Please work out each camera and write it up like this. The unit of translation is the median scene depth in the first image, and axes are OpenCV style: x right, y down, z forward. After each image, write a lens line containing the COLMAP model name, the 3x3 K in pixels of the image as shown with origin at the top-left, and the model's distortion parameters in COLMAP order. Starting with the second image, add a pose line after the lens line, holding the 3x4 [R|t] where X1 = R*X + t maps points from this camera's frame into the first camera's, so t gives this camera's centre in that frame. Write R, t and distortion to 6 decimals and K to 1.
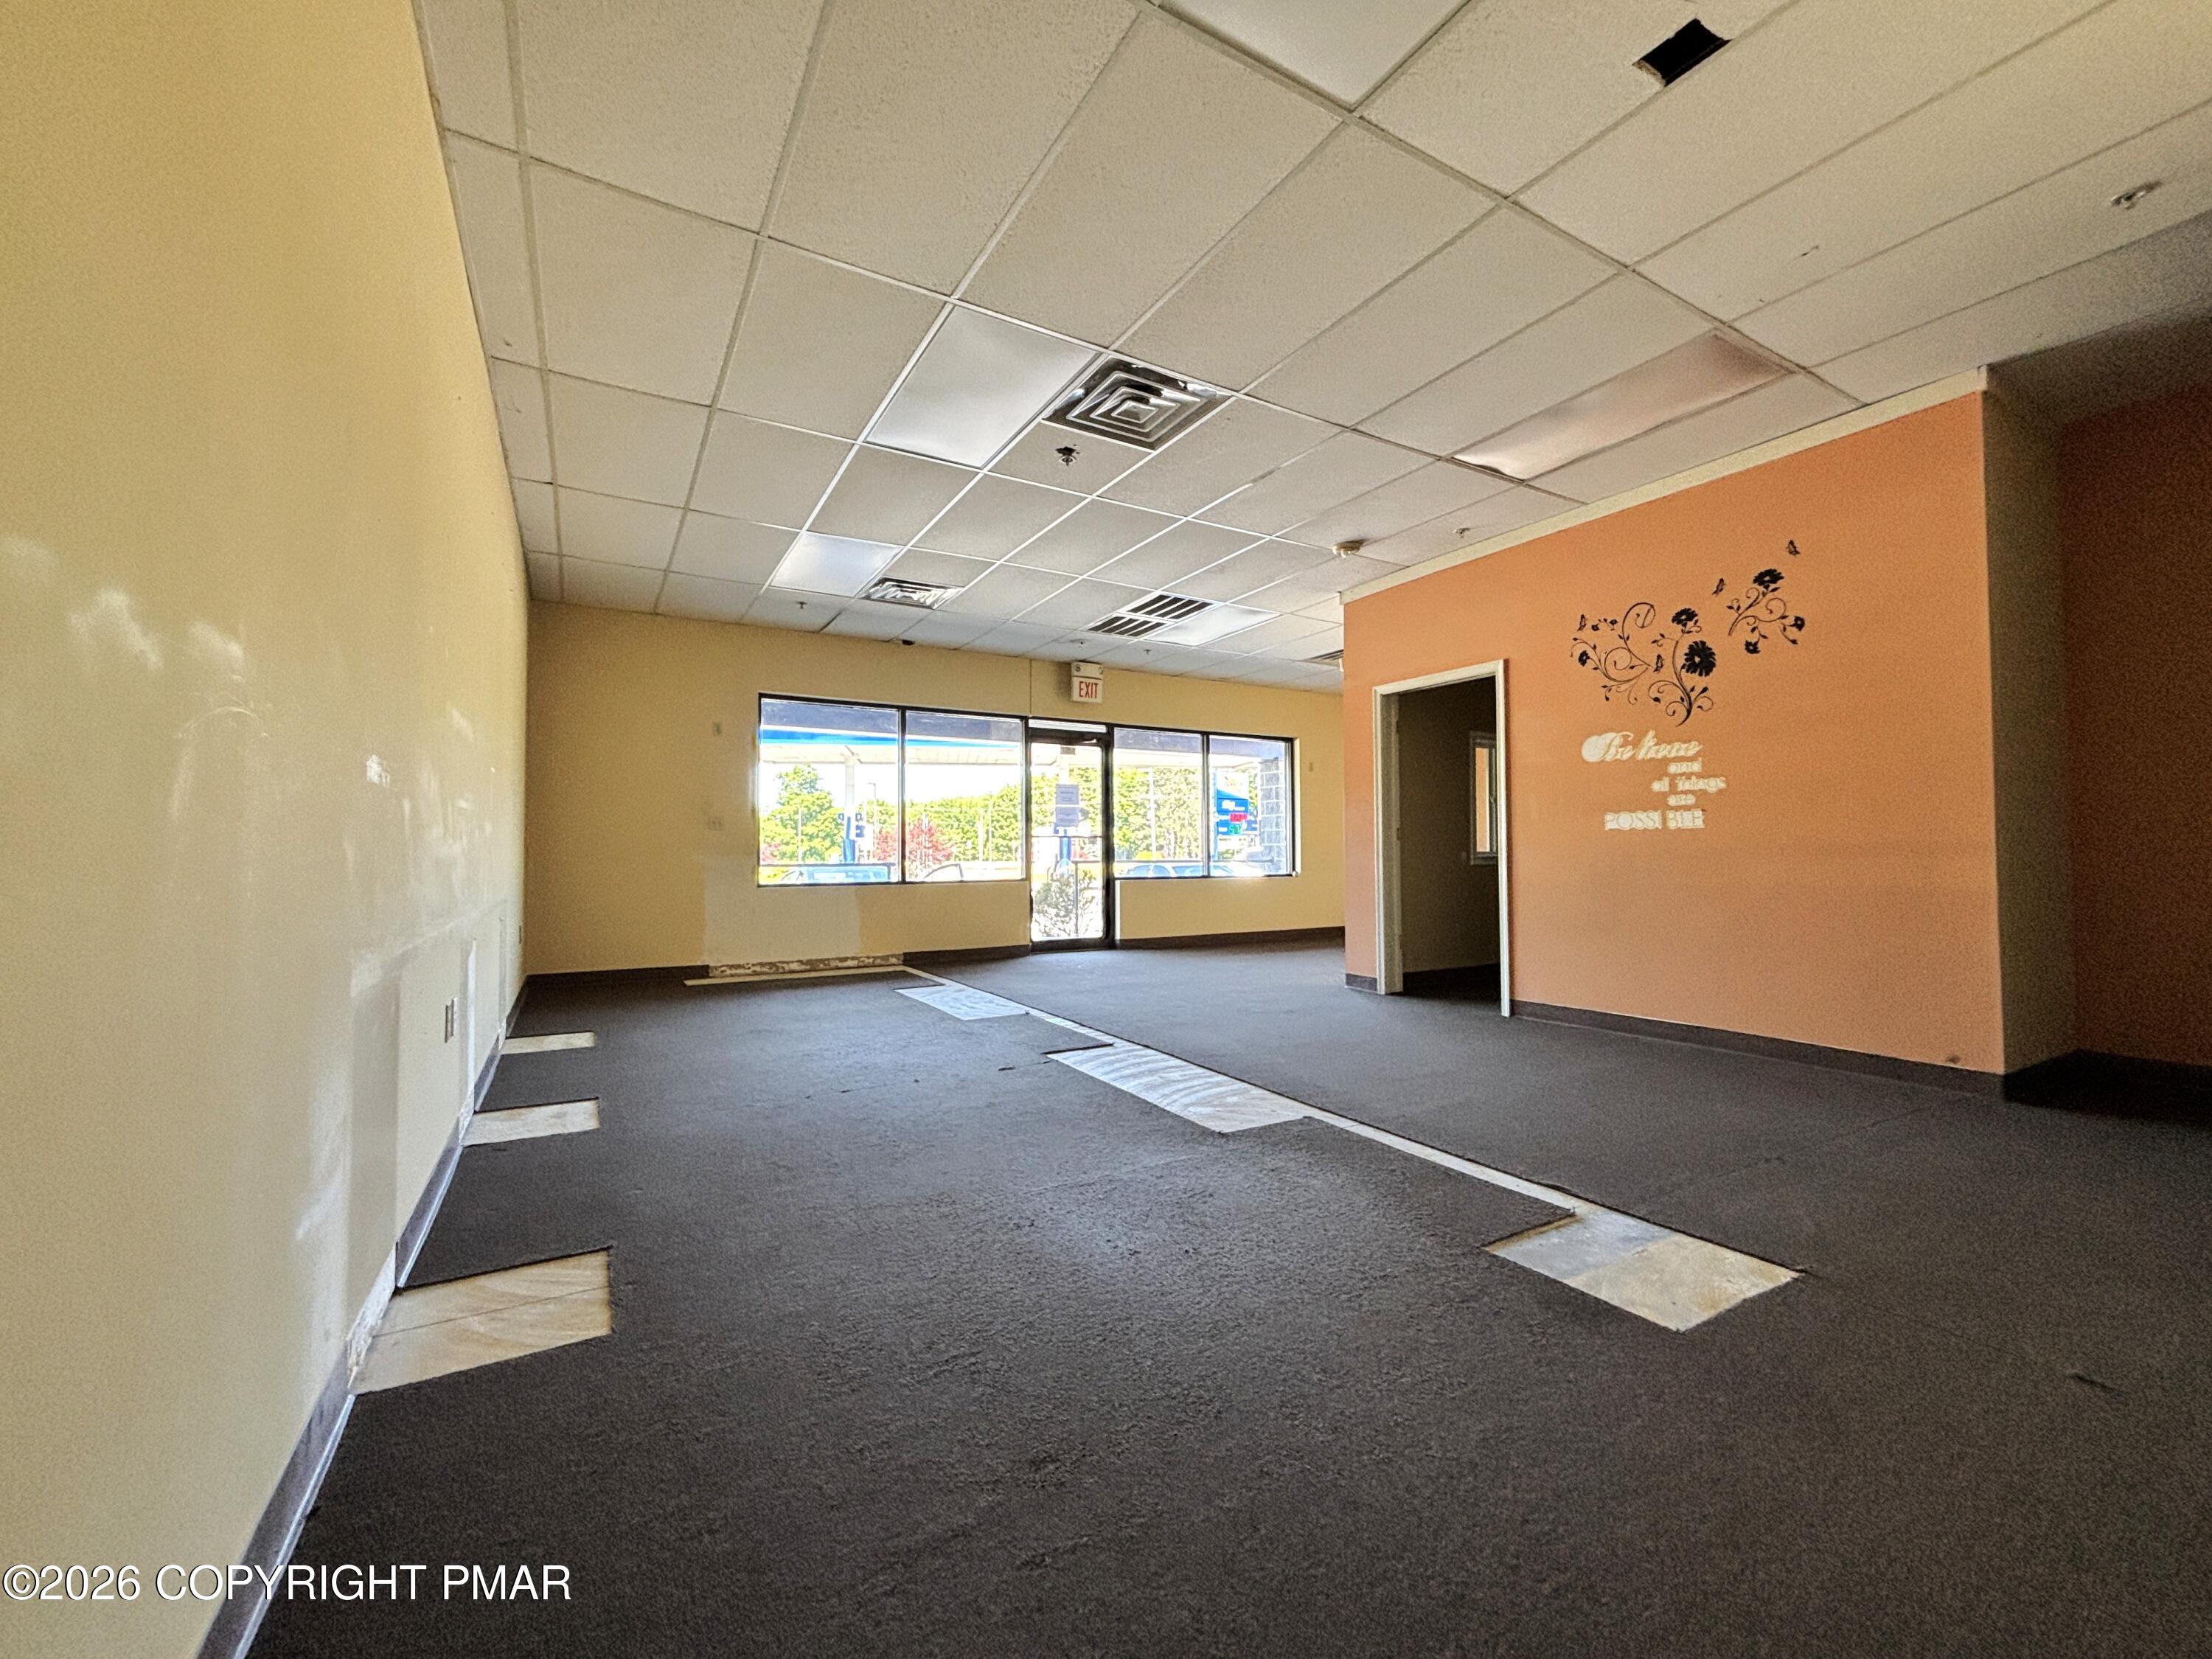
lens RADIAL K [[887.9, 0, 1105.1], [0, 887.9, 834.2], [0, 0, 1]] dist [0.002006, 0.000088]
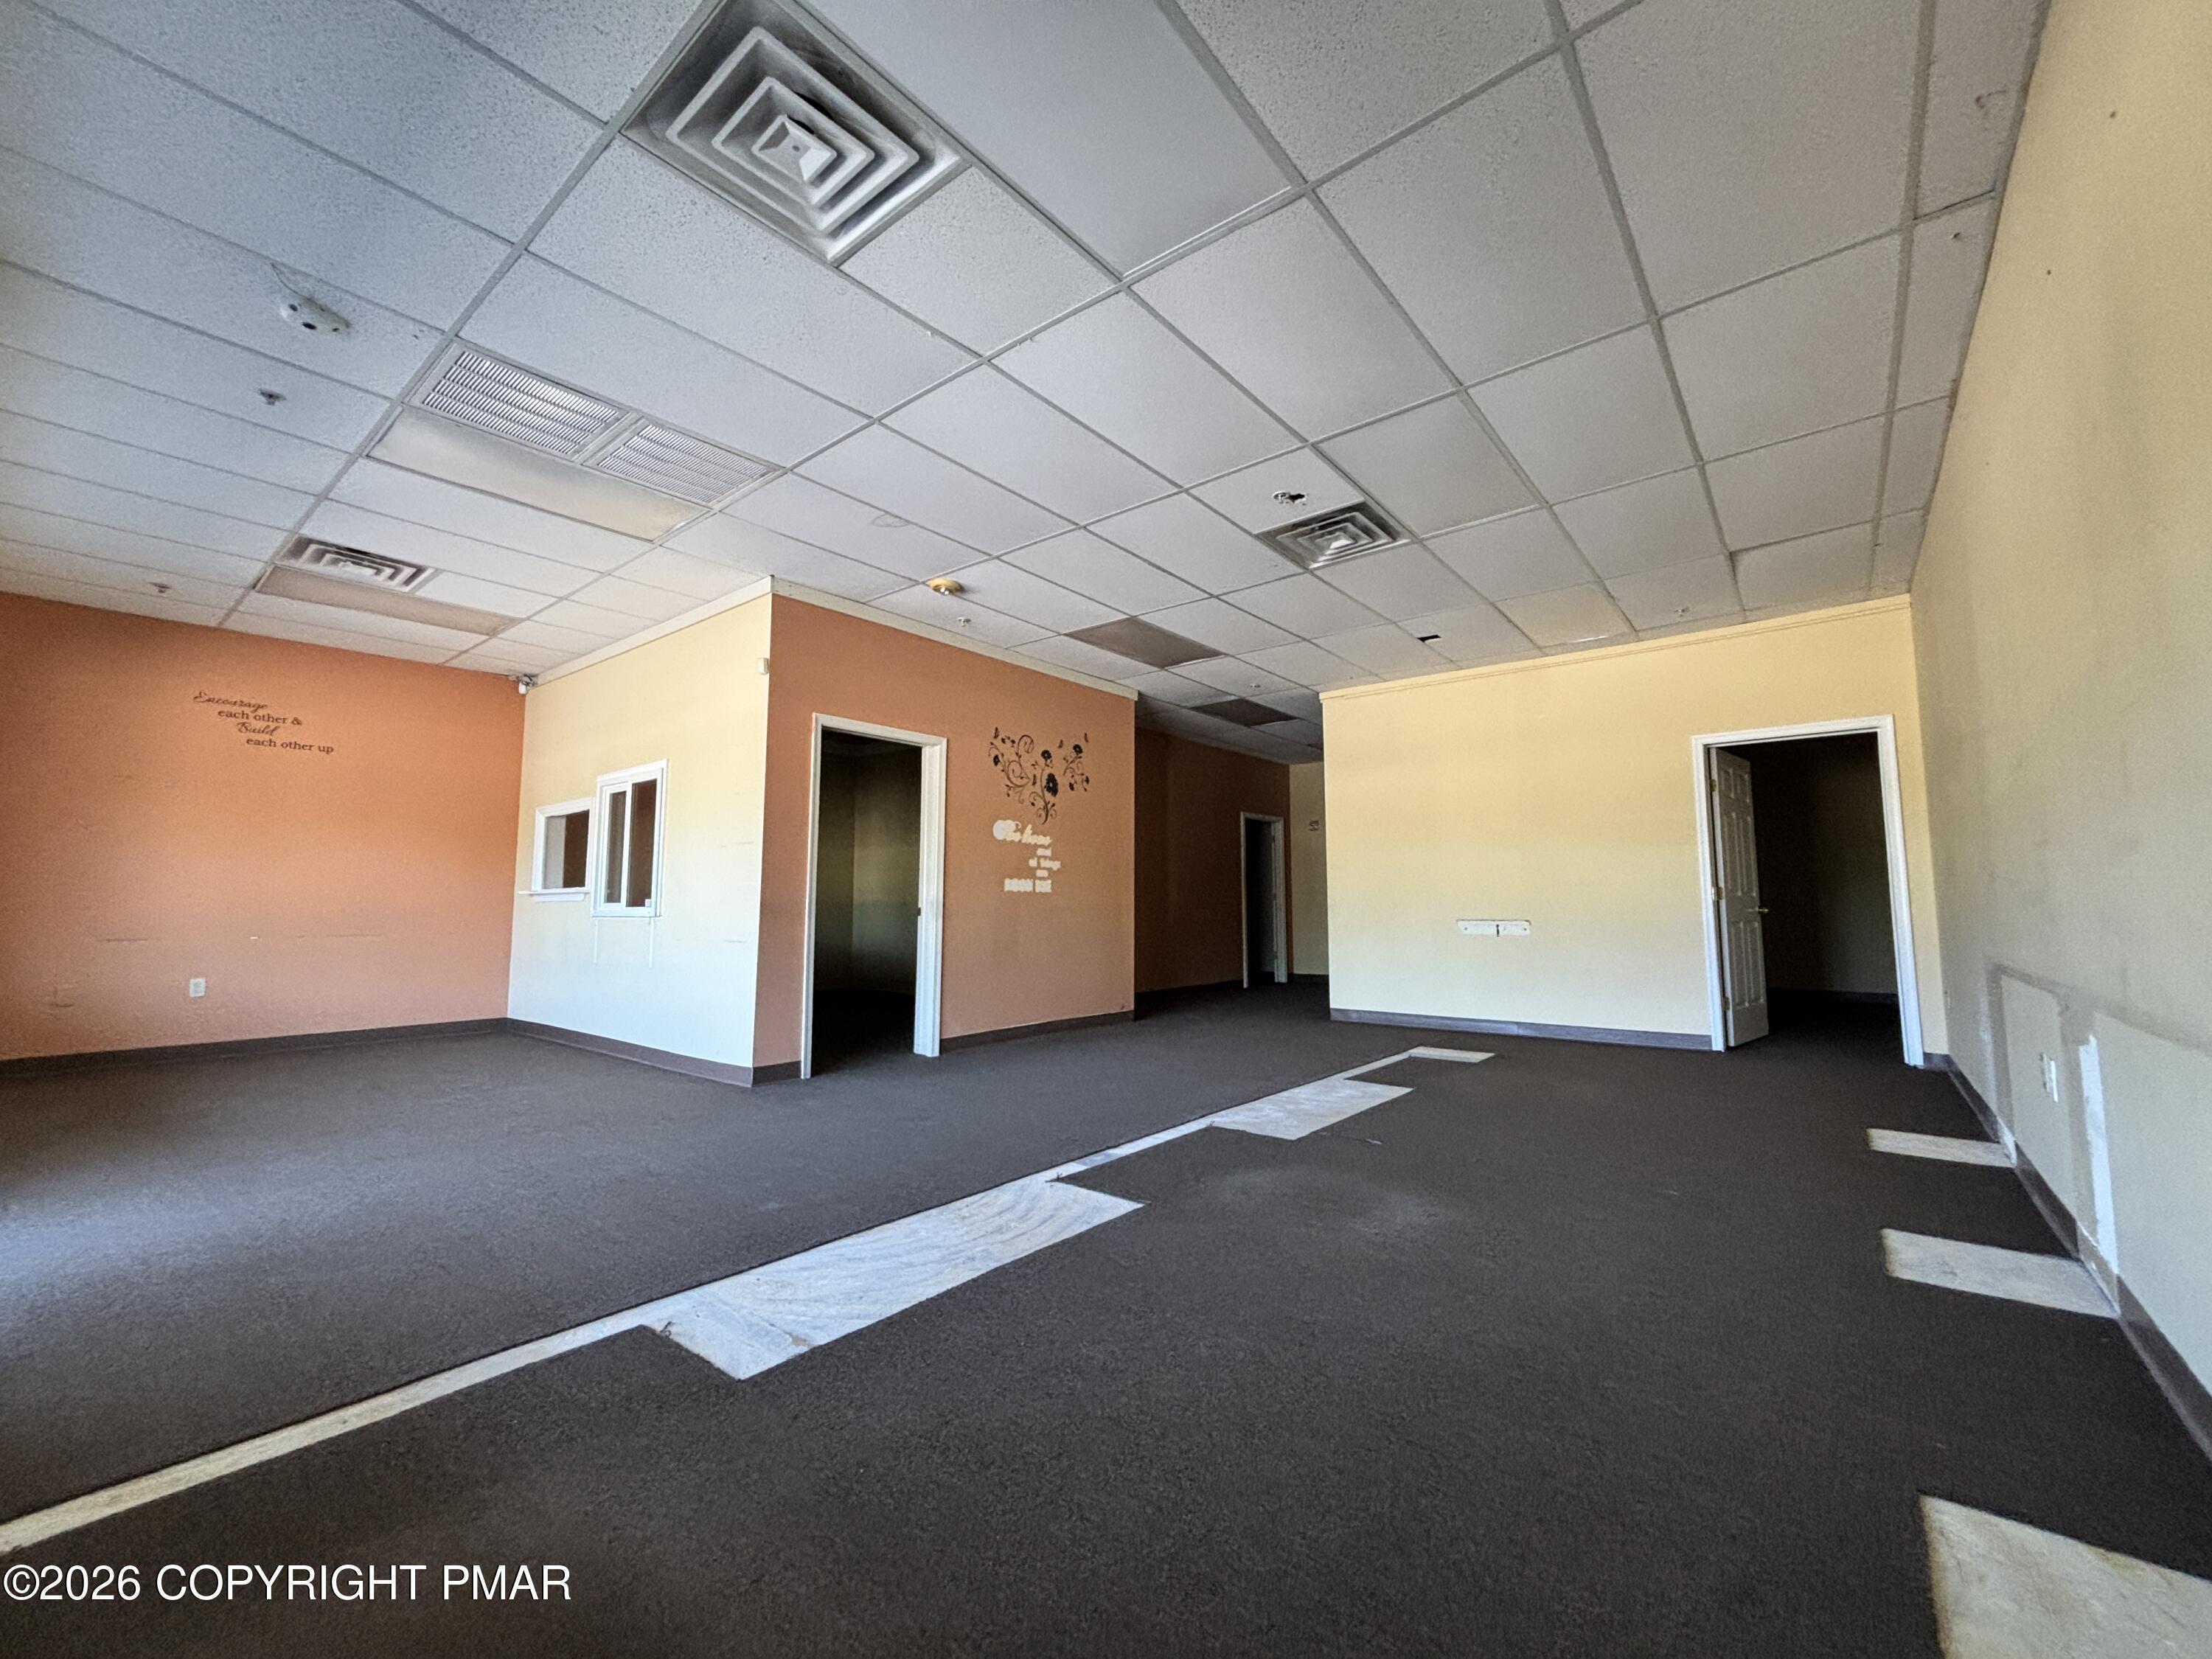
lens RADIAL K [[887.9, 0, 1102.8], [0, 887.9, 830.8], [0, 0, 1]] dist [0.002006, 0.000088]
pose [[-0.356174, 0.082584, 0.930763, -0.760440], [-0.016044, 0.995399, -0.094459, 0.029277], [-0.934282, -0.048577, -0.353211, 1.355209]]
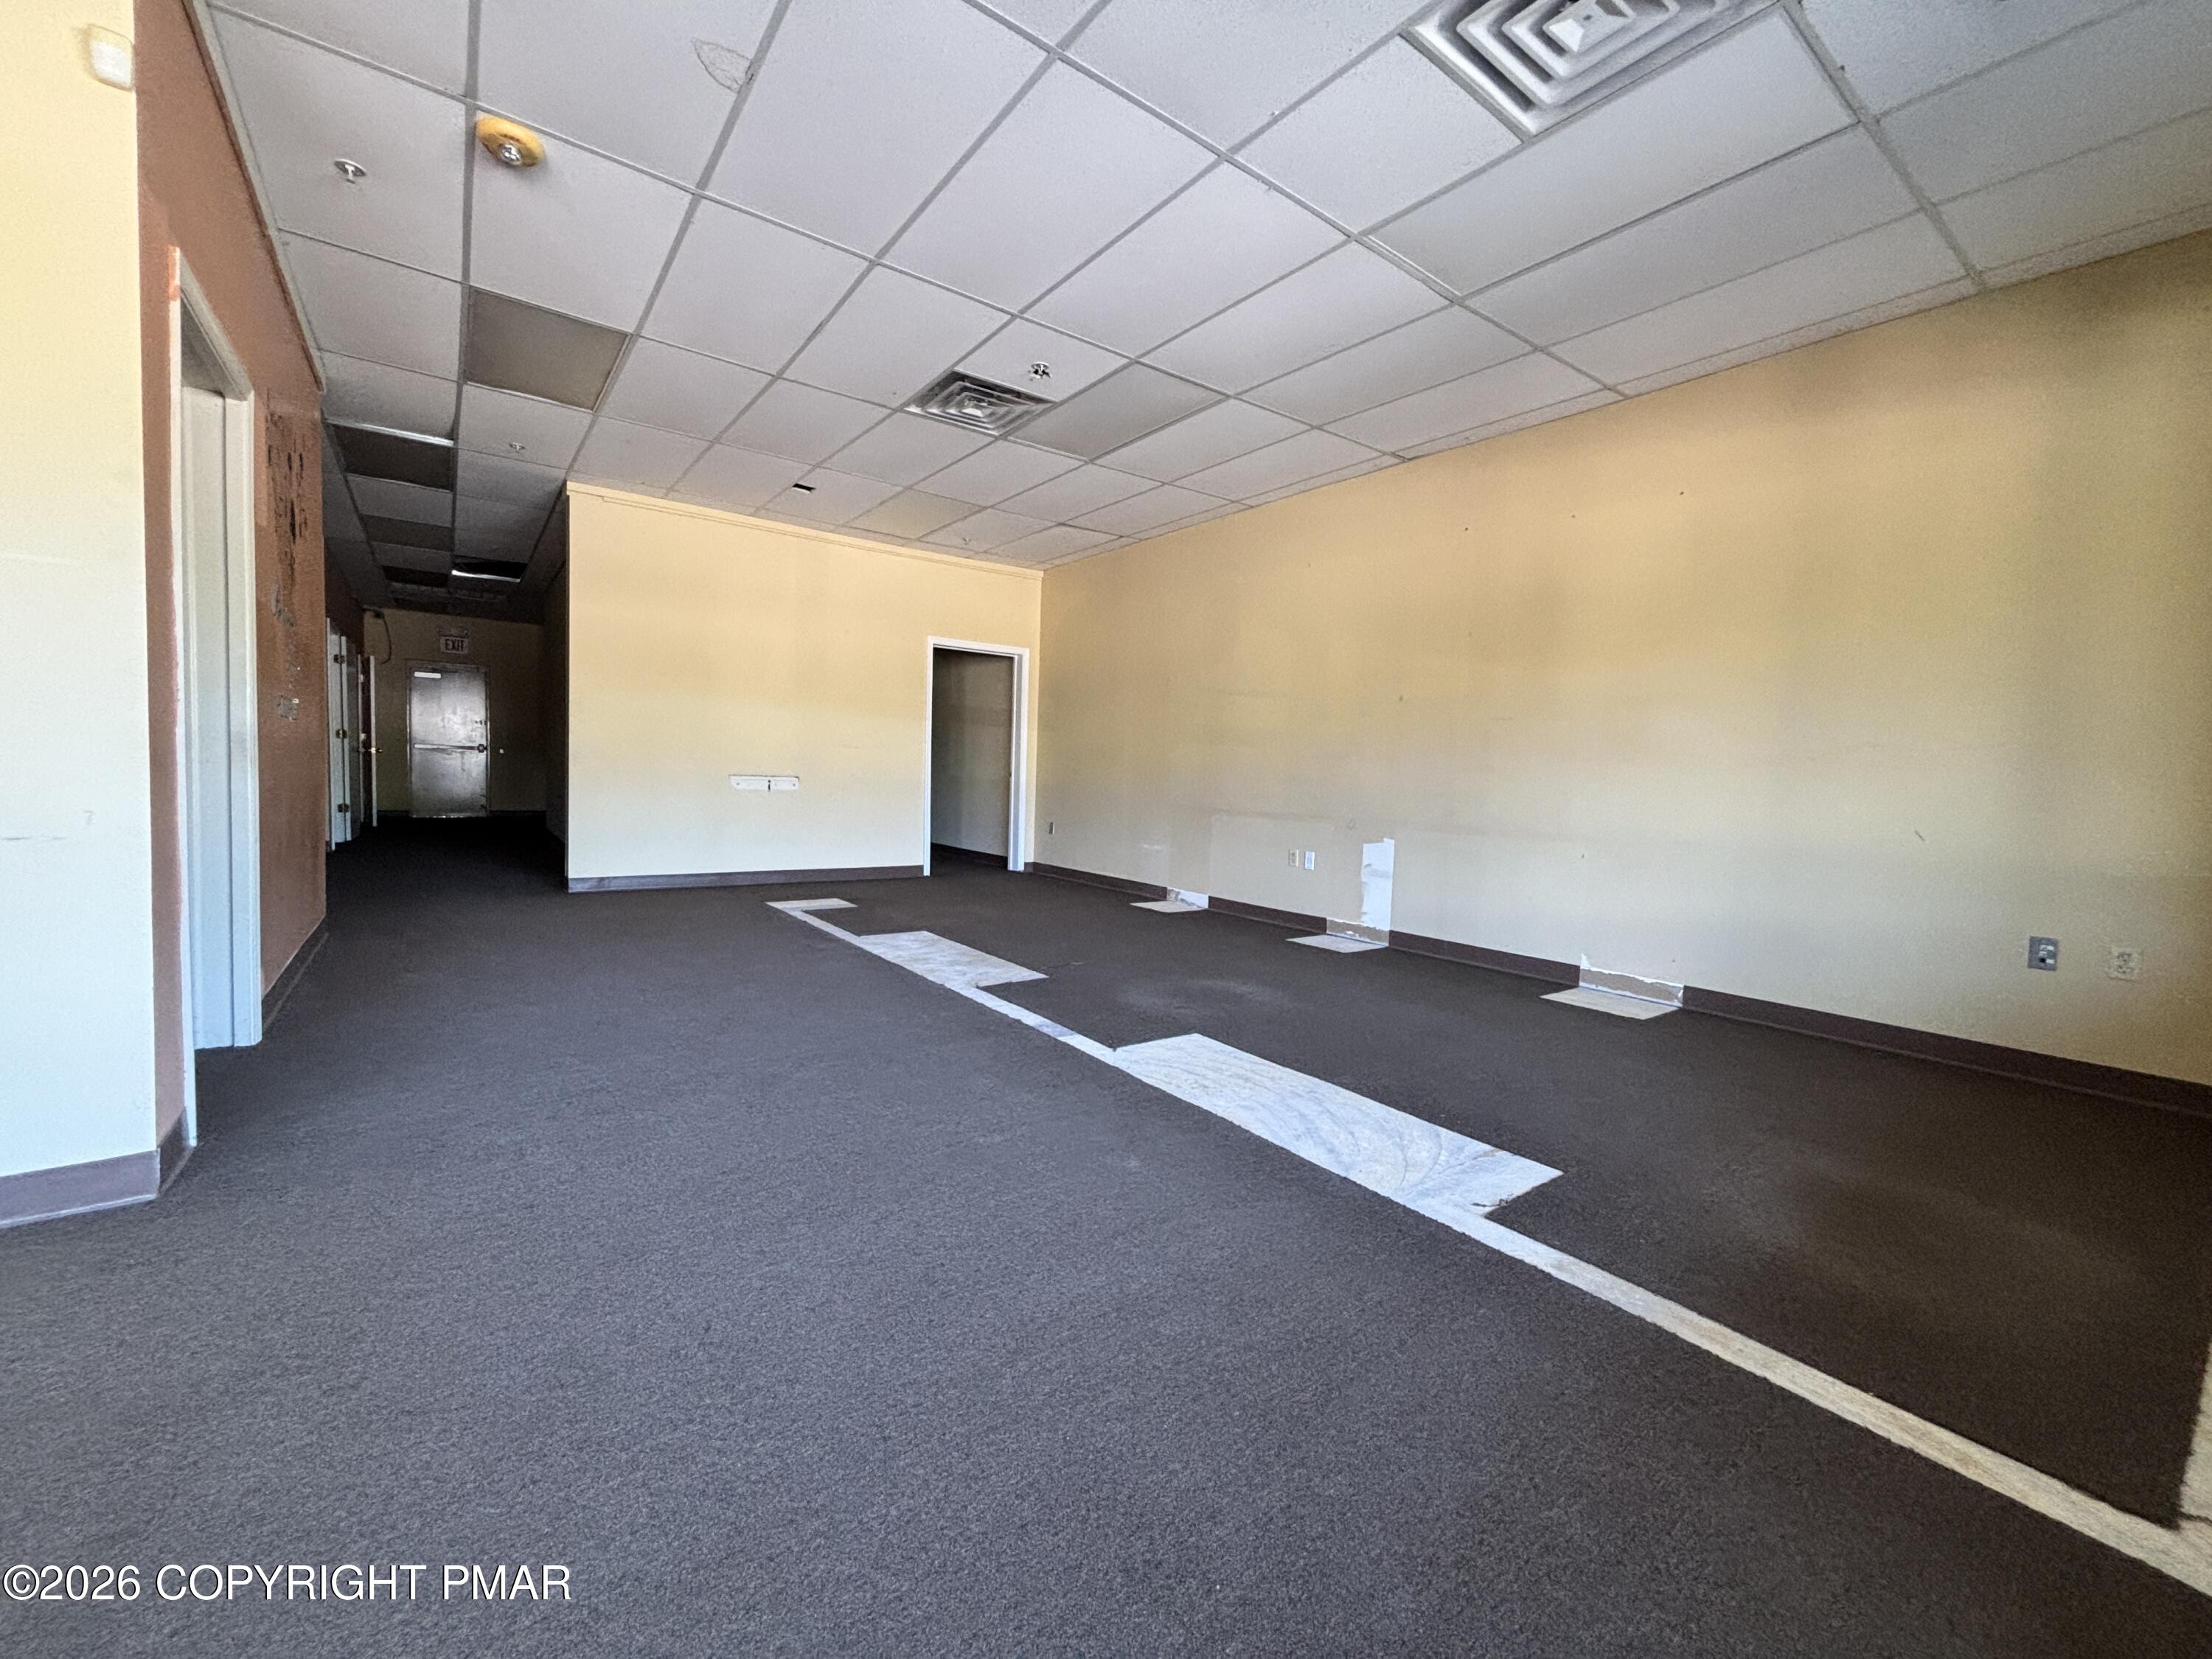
lens RADIAL K [[887.9, 0, 1107.4], [0, 887.9, 818.2], [0, 0, 1]] dist [0.002006, 0.000088]
pose [[-0.993881, -0.028033, -0.106839, -0.016169], [-0.031390, 0.999061, 0.029869, 0.036427], [0.105902, 0.033040, -0.993828, 1.801228]]
